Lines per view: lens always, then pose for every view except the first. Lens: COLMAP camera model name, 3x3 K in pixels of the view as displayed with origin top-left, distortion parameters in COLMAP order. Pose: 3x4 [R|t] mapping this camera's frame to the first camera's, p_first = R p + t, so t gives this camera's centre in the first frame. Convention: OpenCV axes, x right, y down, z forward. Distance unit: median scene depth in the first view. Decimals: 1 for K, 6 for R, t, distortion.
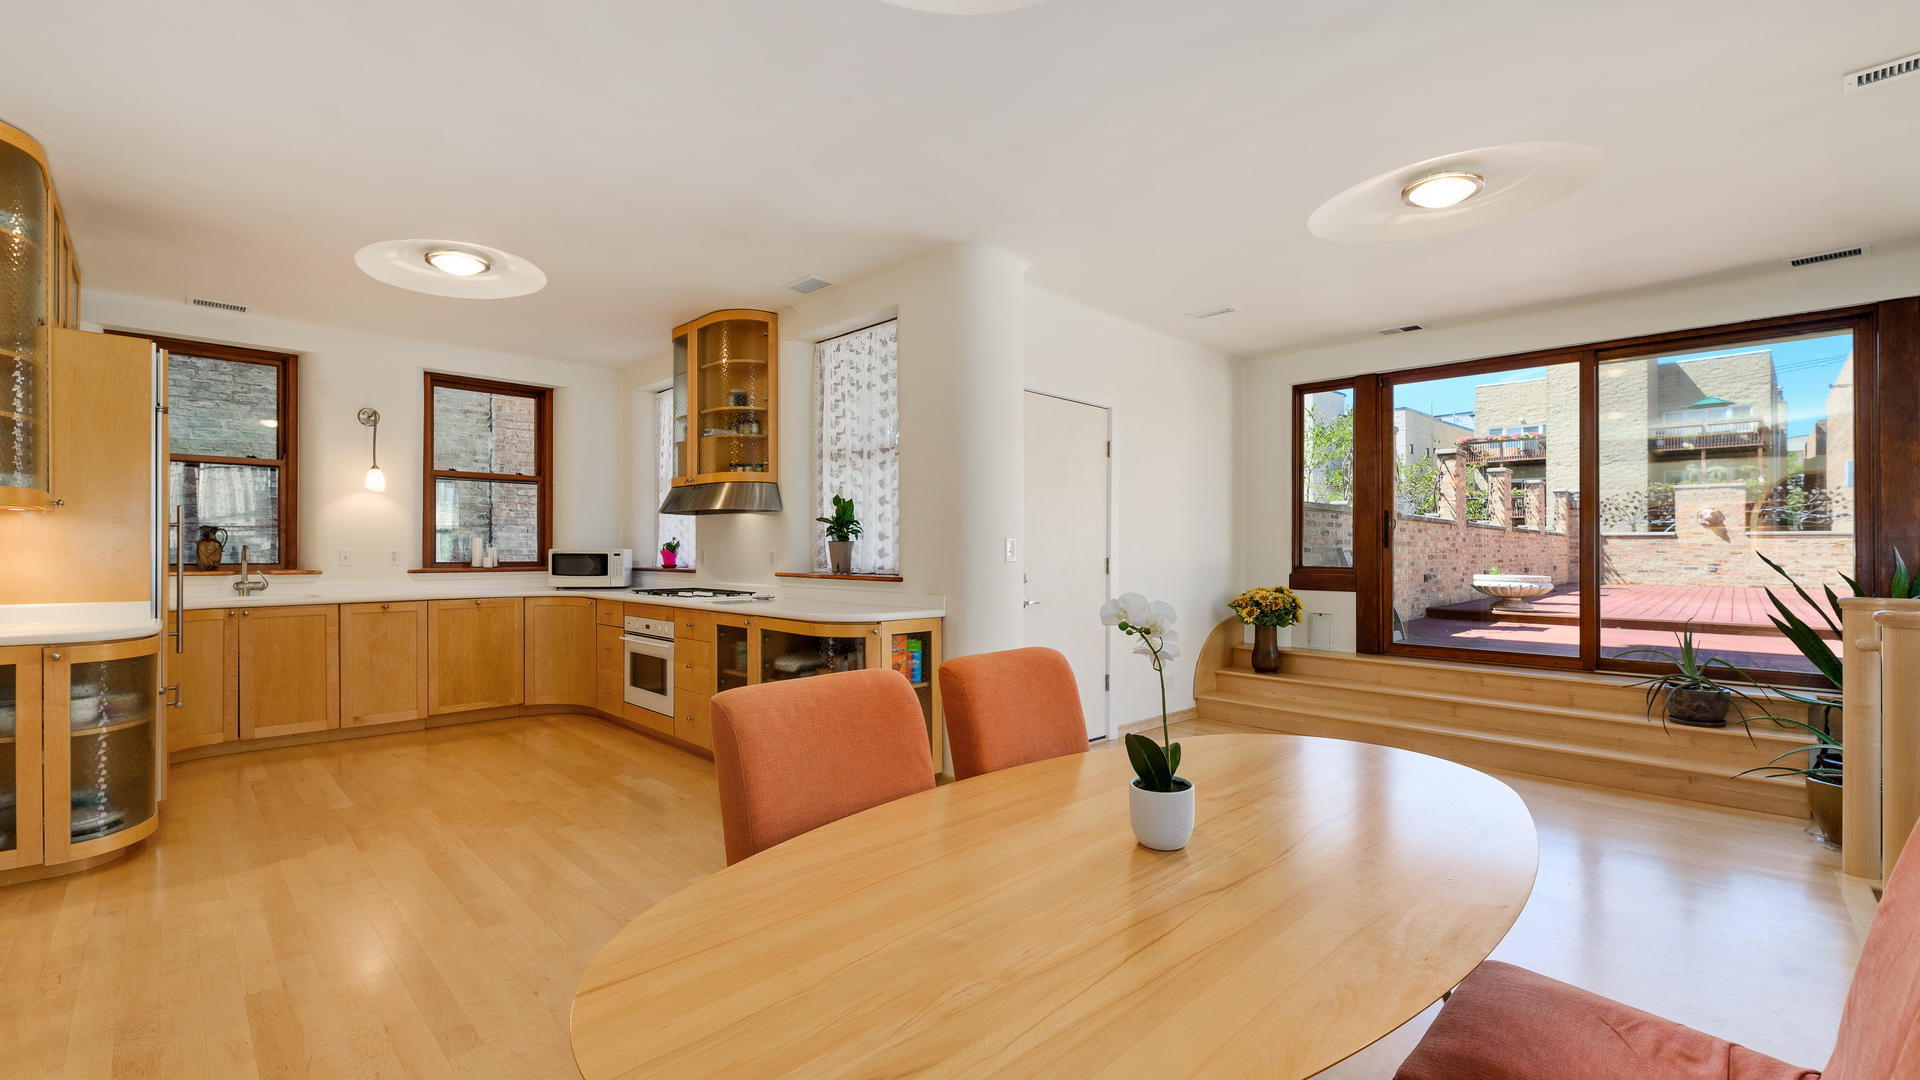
lens RADIAL K [[841.4, 0, 933.7], [0, 841.4, 551.4], [0, 0, 1]] dist [-0.000197, -0.000307]
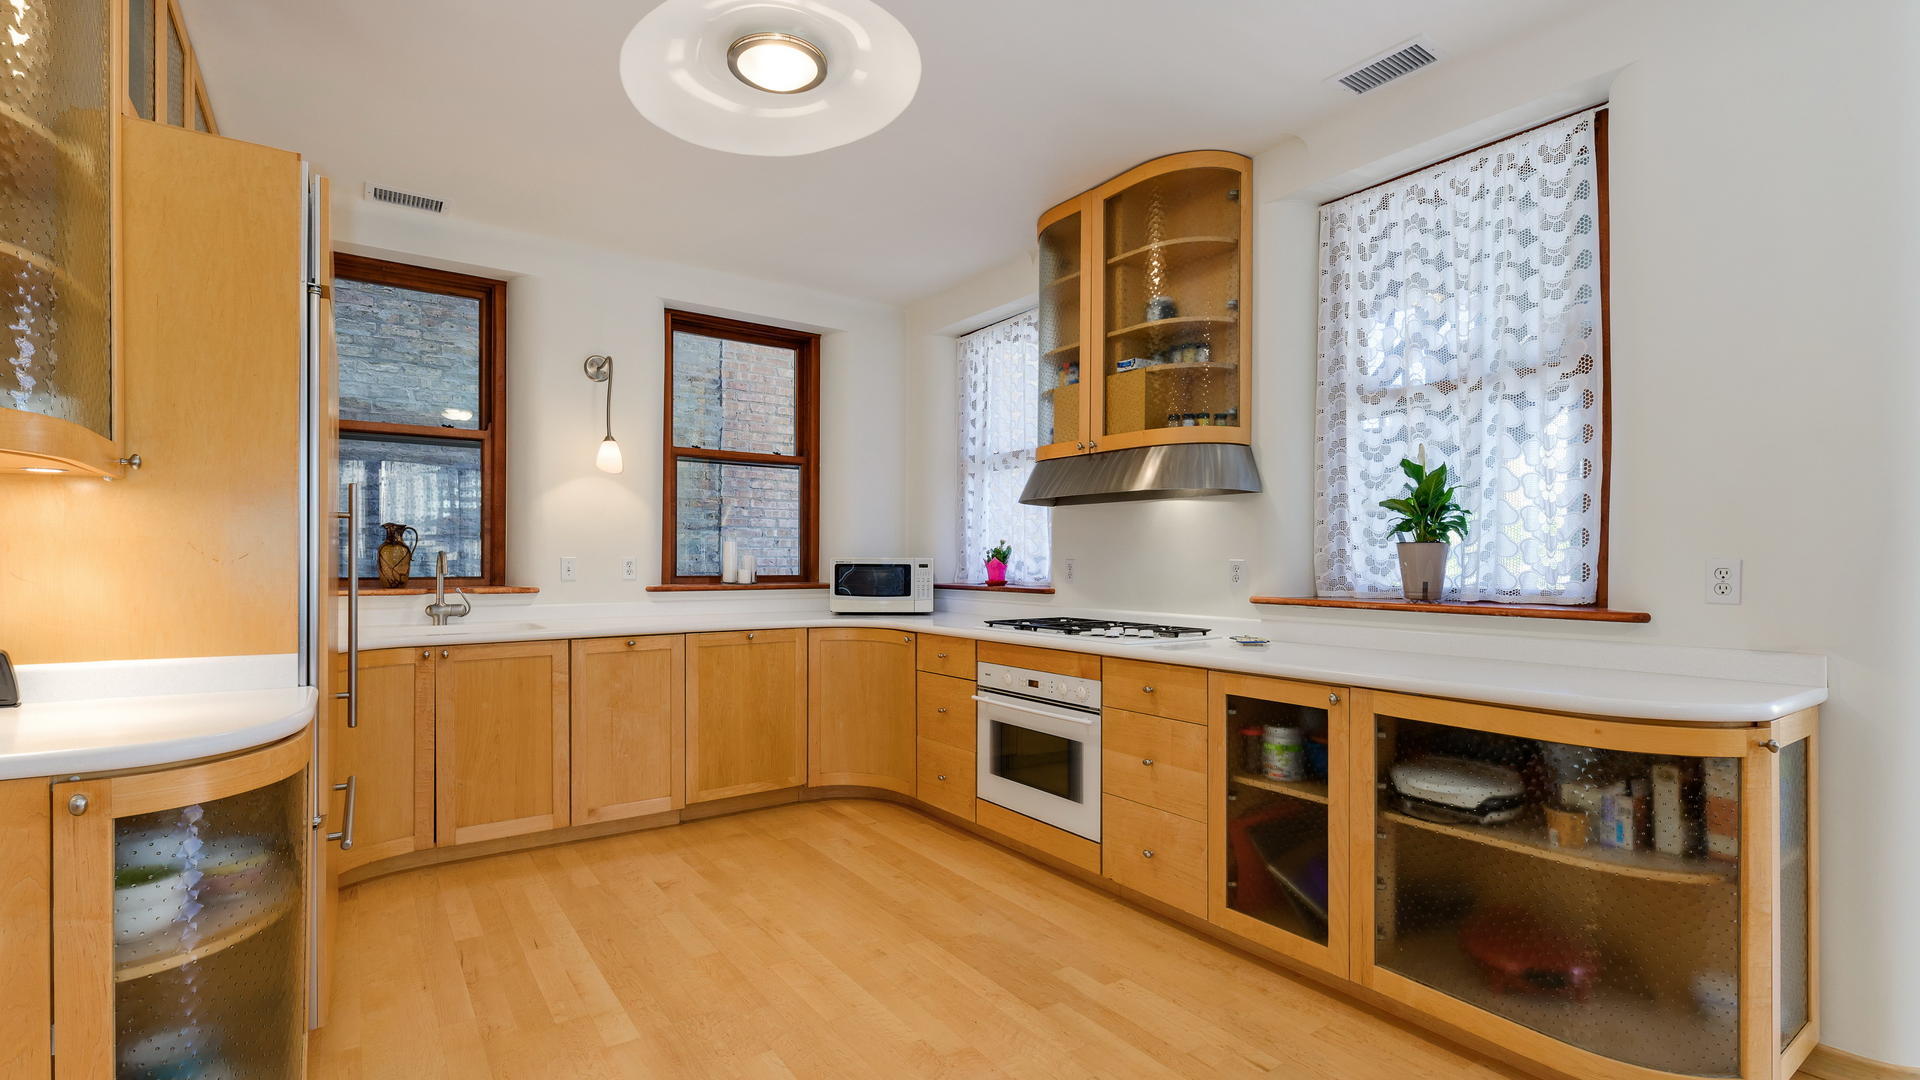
lens RADIAL K [[926.1, 0, 963.7], [0, 926.1, 563.2], [0, 0, 1]] dist [0.003454, -0.000224]
pose [[0.987665, 0.001859, -0.156570, -0.272589], [-0.001728, 0.999998, 0.000974, 0.001240], [0.156572, -0.000691, 0.987666, 0.312298]]
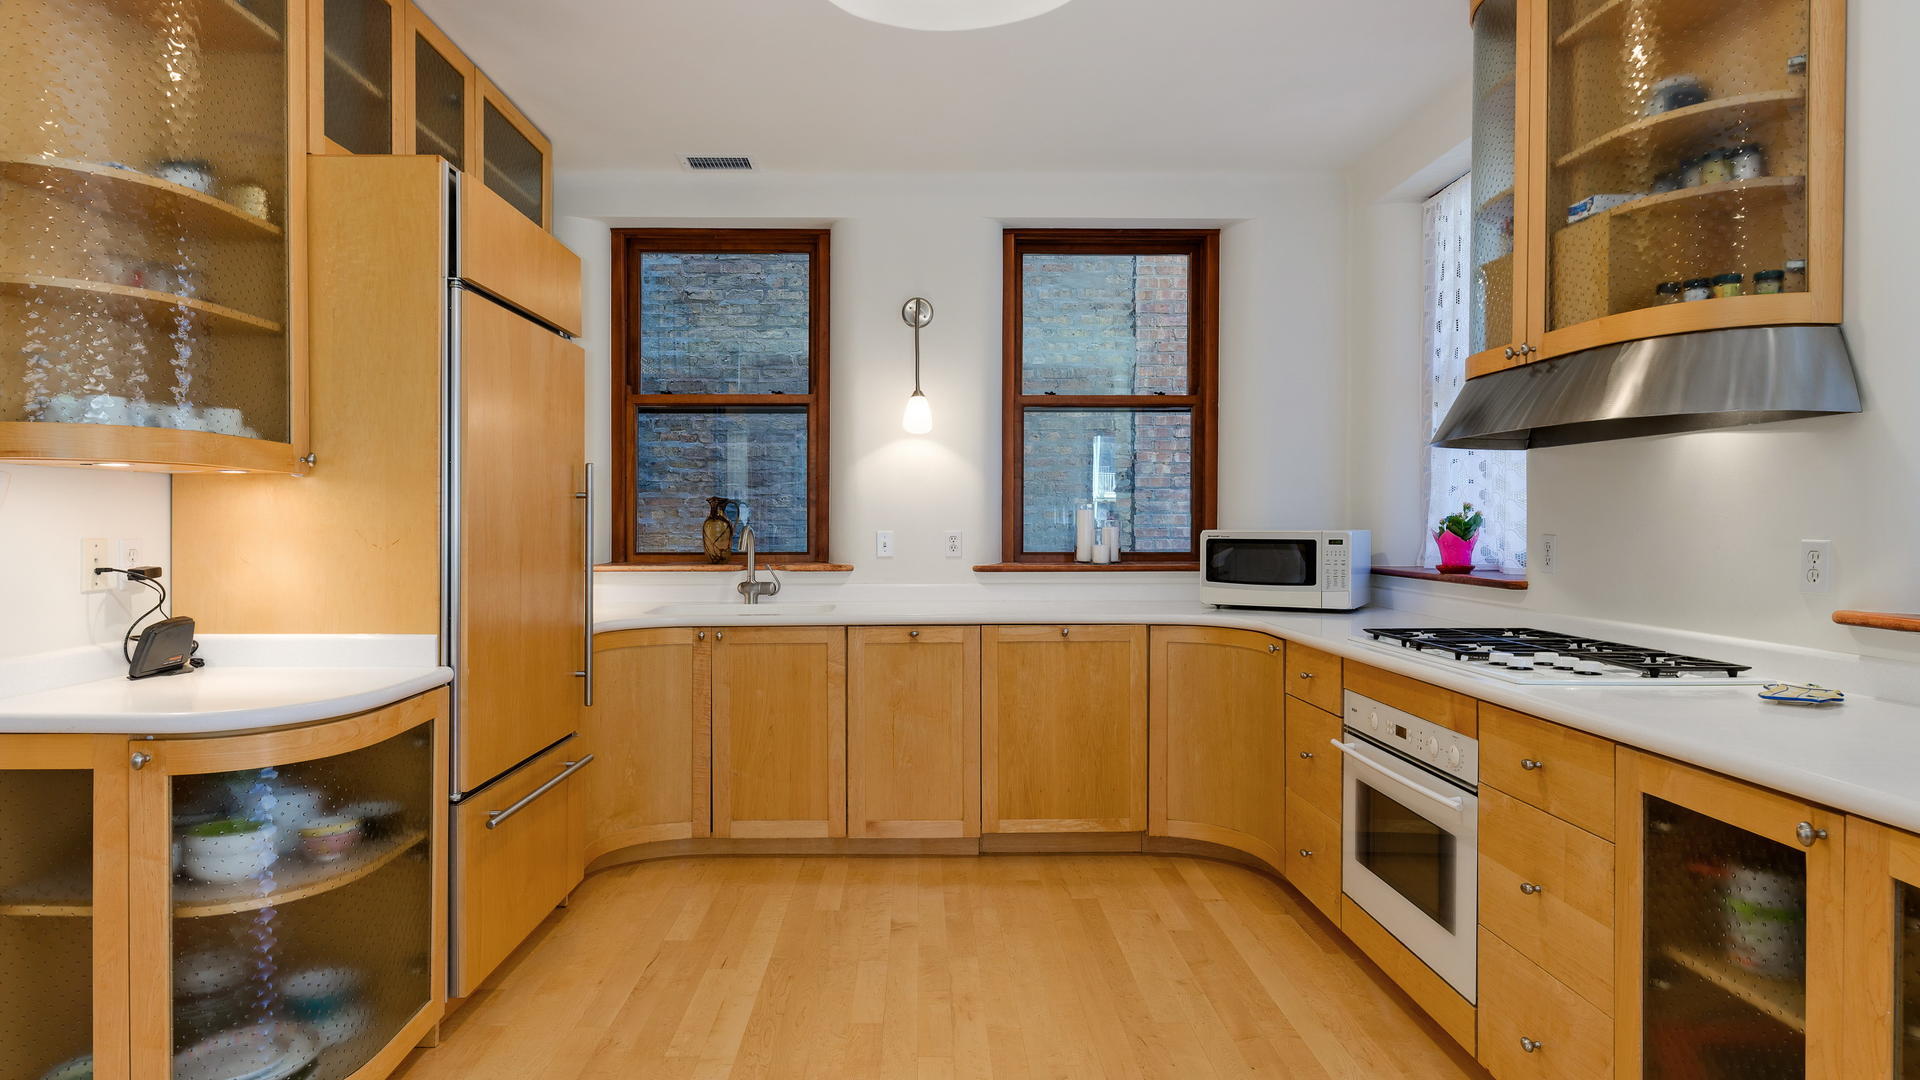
lens RADIAL K [[1133.7, 0, 841.1], [0, 1133.7, 536.0], [0, 0, 1]] dist [0.004023, -0.000873]
pose [[0.702849, 0.004695, -0.711323, -0.141008], [0.001827, 0.999963, 0.008405, -0.006543], [0.711336, -0.007208, 0.702815, 0.423153]]
